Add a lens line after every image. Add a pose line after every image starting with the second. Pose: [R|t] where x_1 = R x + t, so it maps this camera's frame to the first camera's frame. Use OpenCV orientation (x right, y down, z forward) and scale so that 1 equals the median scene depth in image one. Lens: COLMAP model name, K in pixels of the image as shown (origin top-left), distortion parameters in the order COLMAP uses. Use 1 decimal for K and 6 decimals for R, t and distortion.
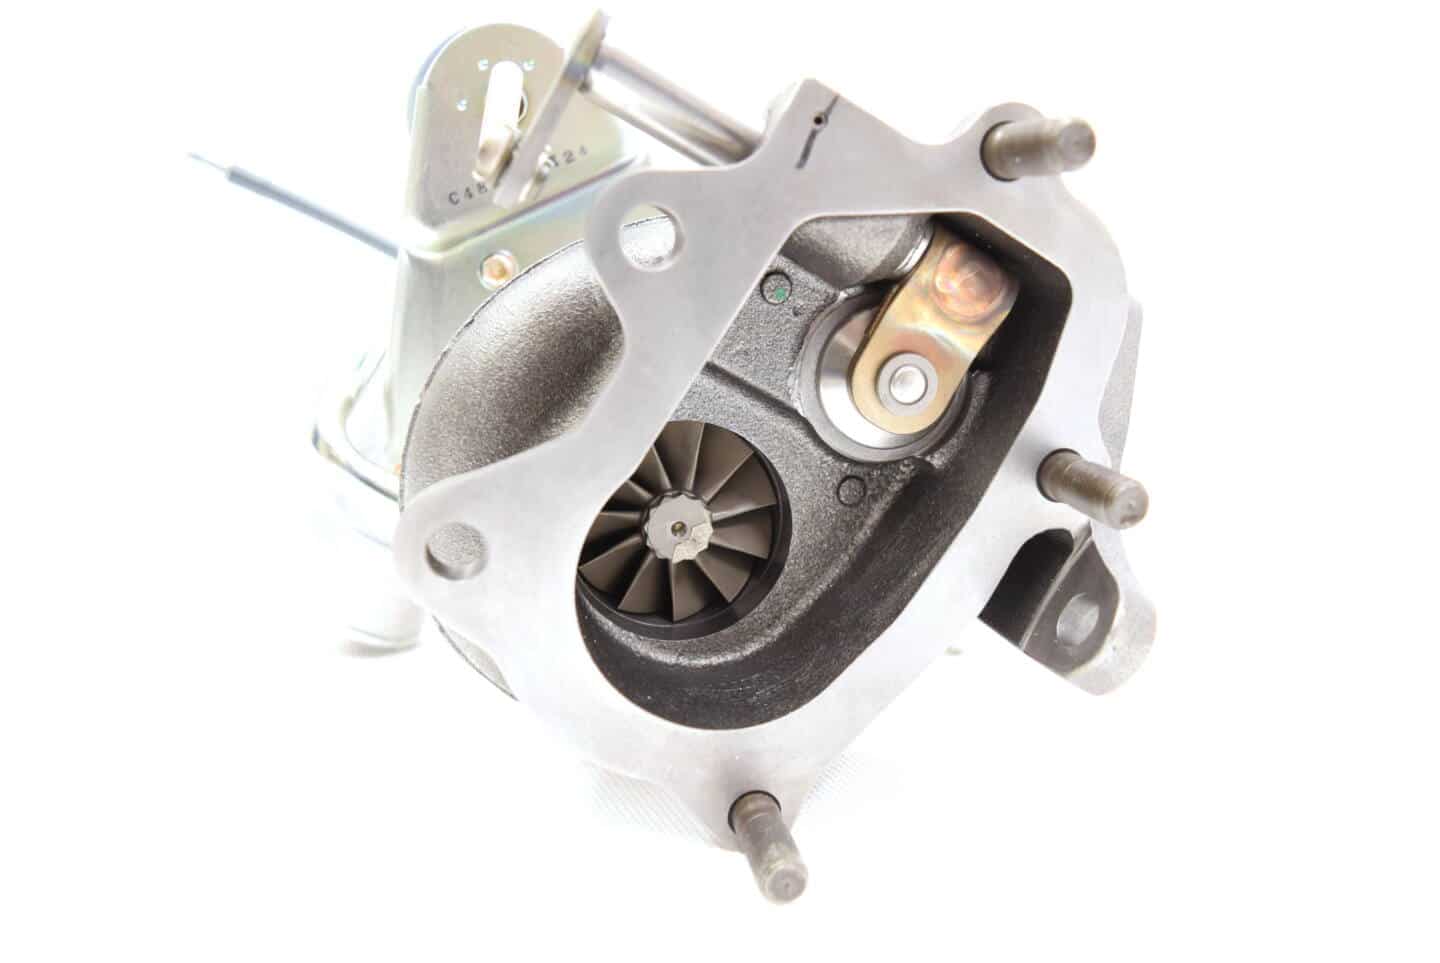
lens RADIAL K [[1143.5, 0, 720.0], [0, 1143.5, 481.5], [0, 0, 1]] dist [-0.129120, -0.001328]
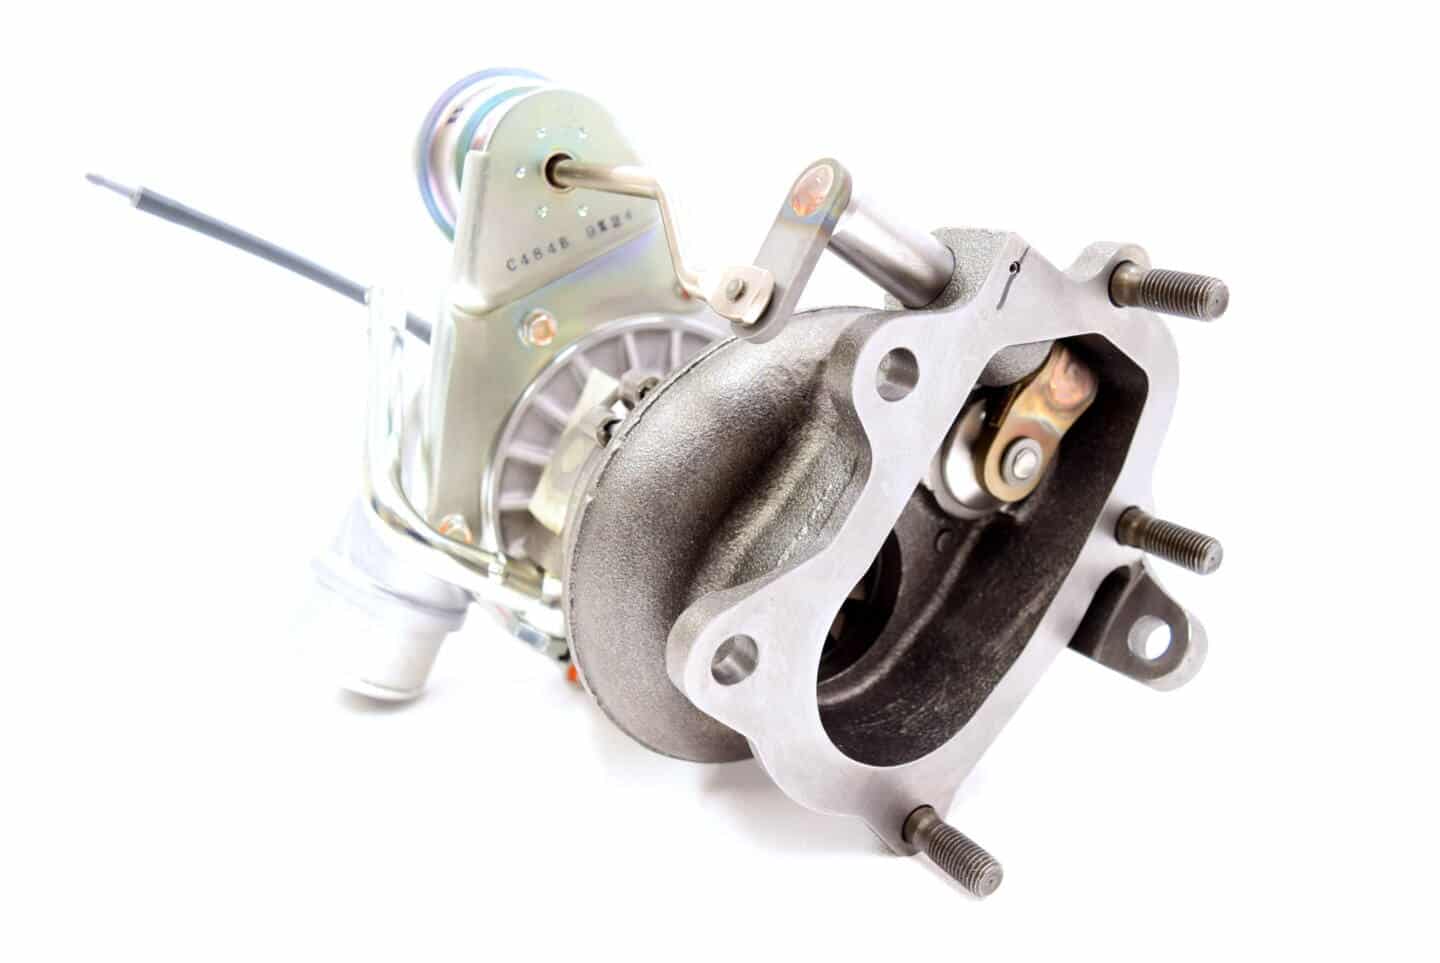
lens RADIAL K [[1143.5, 0, 720.0], [0, 1143.5, 481.5], [0, 0, 1]] dist [-0.129120, -0.001328]
pose [[0.937474, -0.079900, 0.338761, -0.540267], [0.046983, 0.993436, 0.104292, -0.202913], [-0.344870, -0.081855, 0.935074, -0.024349]]
